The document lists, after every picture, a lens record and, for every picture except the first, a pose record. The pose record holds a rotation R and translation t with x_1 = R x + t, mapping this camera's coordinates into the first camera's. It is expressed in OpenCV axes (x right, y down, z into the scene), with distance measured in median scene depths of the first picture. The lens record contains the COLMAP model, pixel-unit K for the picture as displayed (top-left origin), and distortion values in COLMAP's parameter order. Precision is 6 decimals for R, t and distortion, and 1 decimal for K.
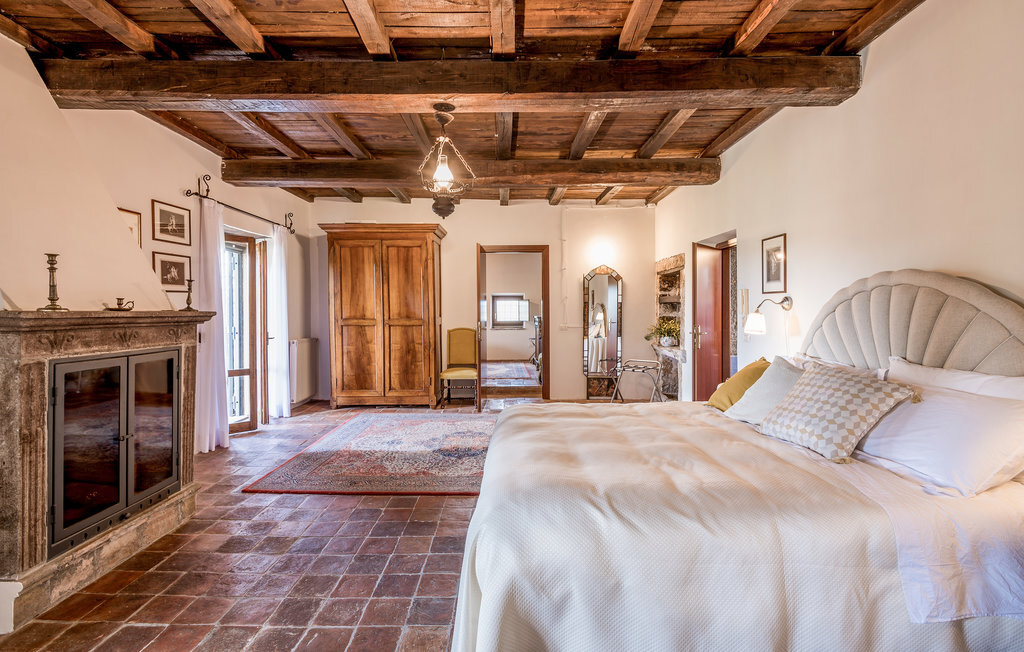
lens RADIAL K [[468.2, 0, 511.9], [0, 468.2, 318.2], [0, 0, 1]] dist [-0.000997, -0.005693]
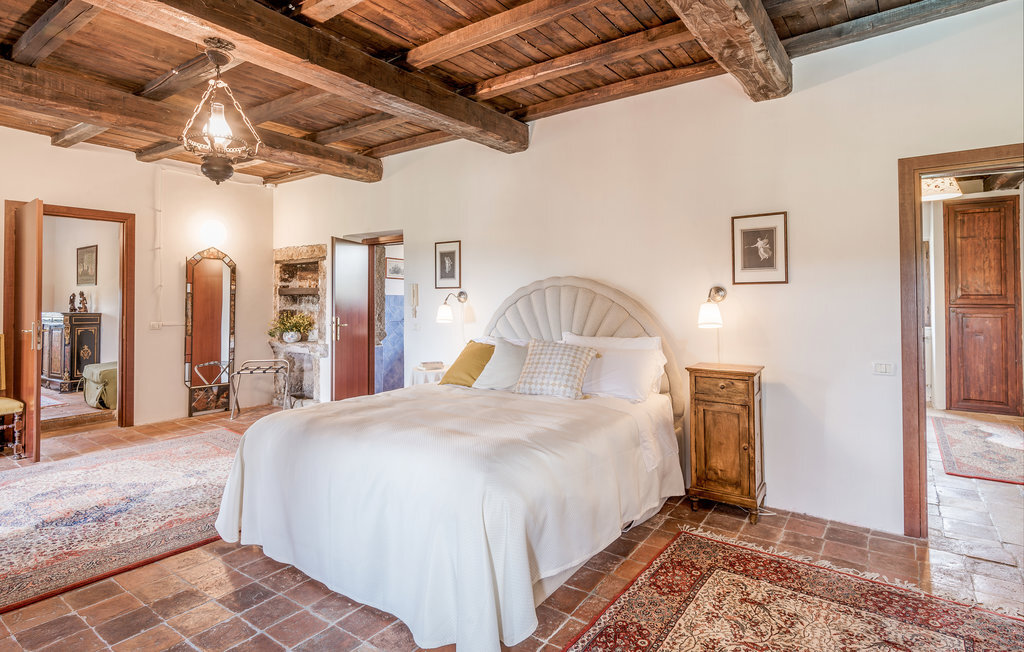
lens RADIAL K [[529.5, 0, 511.5], [0, 529.5, 294.1], [0, 0, 1]] dist [-0.000367, -0.000365]
pose [[0.586231, 0.014394, 0.810016, -0.406515], [0.014260, 0.999504, -0.028082, 0.001785], [-0.810018, 0.028014, 0.585735, 0.065728]]
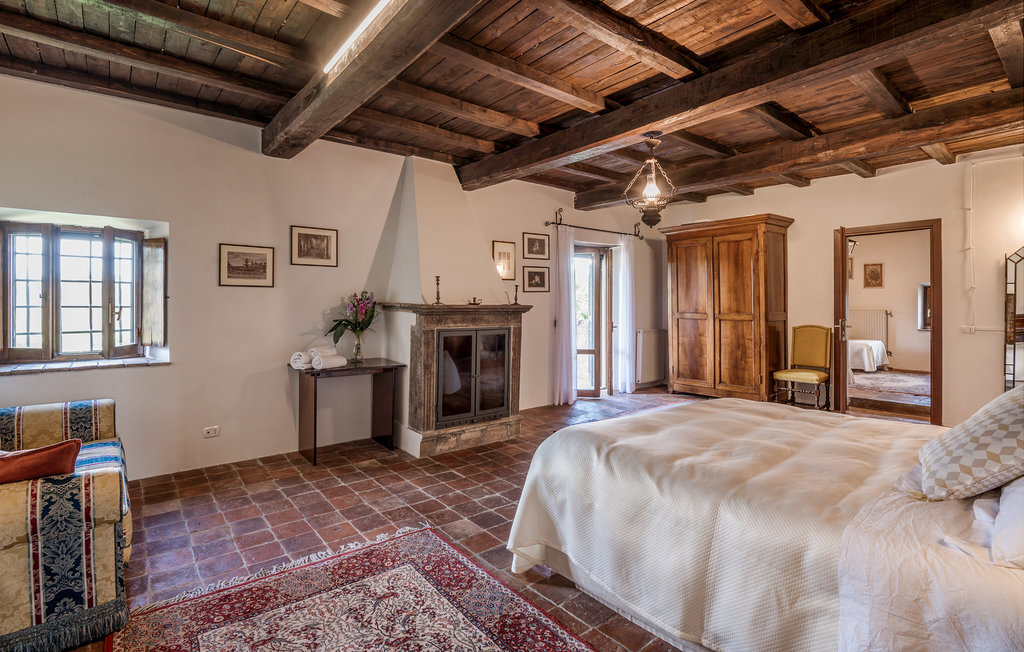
lens RADIAL K [[487.1, 0, 511.1], [0, 487.1, 306.4], [0, 0, 1]] dist [-0.001008, -0.000648]
pose [[0.626404, 0.006774, -0.779469, 0.422931], [-0.016269, 0.999858, -0.004385, -0.002082], [0.779329, 0.015428, 0.626425, -0.032125]]
